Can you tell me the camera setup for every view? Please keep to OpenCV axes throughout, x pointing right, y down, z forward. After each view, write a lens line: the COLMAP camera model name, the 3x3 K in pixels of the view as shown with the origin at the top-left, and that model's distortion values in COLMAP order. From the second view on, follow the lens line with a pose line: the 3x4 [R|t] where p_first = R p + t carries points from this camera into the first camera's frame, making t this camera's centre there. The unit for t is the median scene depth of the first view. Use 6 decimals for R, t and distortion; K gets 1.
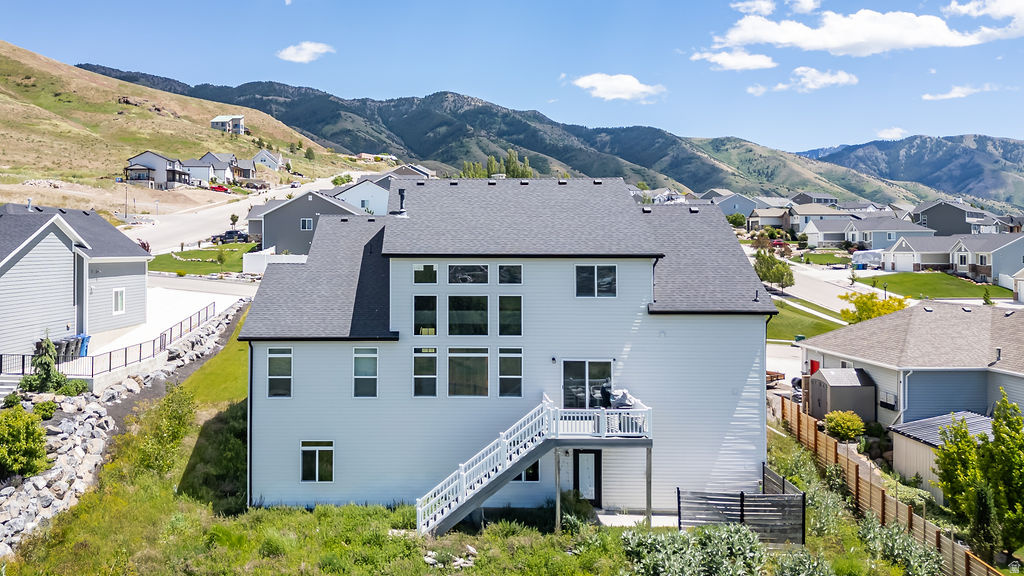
lens RADIAL K [[888.3, 0, 511.9], [0, 888.3, 238.9], [0, 0, 1]] dist [0.088687, -0.003666]
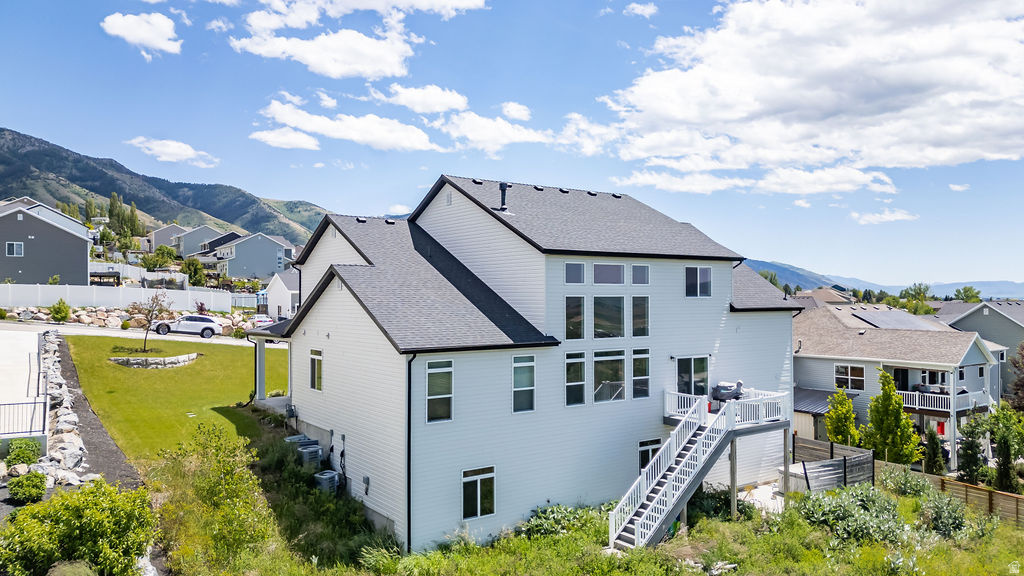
lens RADIAL K [[726.5, 0, 512.0], [0, 726.5, 288.0], [0, 0, 1]] dist [0.050842, -0.002654]
pose [[0.815153, 0.002114, 0.579243, -0.589013], [0.003337, 0.999960, -0.008344, 0.061249], [-0.579237, 0.008735, 0.815113, 0.420537]]
